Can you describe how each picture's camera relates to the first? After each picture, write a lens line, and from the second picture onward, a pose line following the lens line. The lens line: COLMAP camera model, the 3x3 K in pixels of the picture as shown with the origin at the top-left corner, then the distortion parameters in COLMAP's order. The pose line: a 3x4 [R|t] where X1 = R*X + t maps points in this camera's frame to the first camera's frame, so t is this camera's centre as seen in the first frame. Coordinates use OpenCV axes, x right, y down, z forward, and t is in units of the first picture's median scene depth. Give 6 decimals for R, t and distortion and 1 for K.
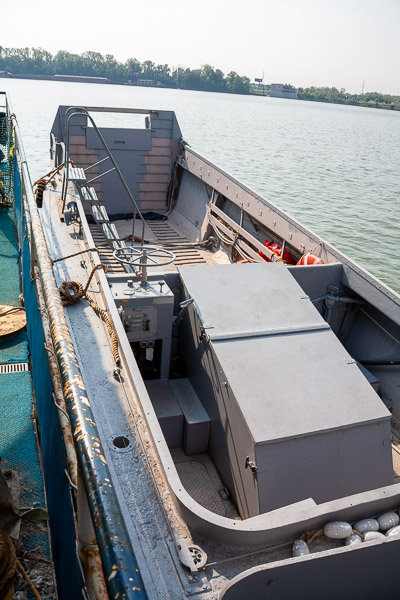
lens RADIAL K [[493.5, 0, 200.0], [0, 493.5, 300.0], [0, 0, 1]] dist [-0.084877, 0.008446]
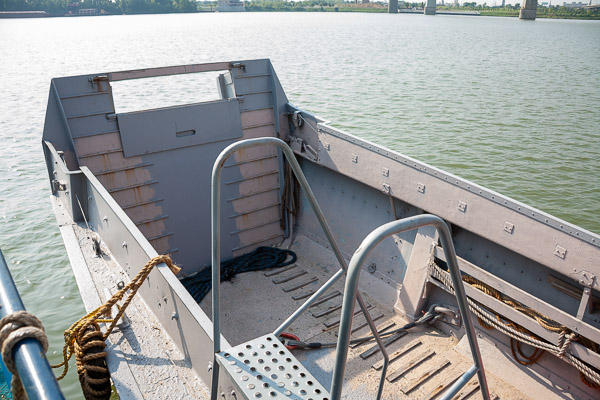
lens RADIAL K [[493.5, 0, 300.0], [0, 493.5, 200.0], [0, 0, 1]] dist [-0.084877, 0.008446]
pose [[0.952562, -0.183314, 0.242943, -0.182319], [0.189710, 0.981836, -0.002988, -0.223149], [-0.237983, 0.048935, 0.970036, 0.464347]]
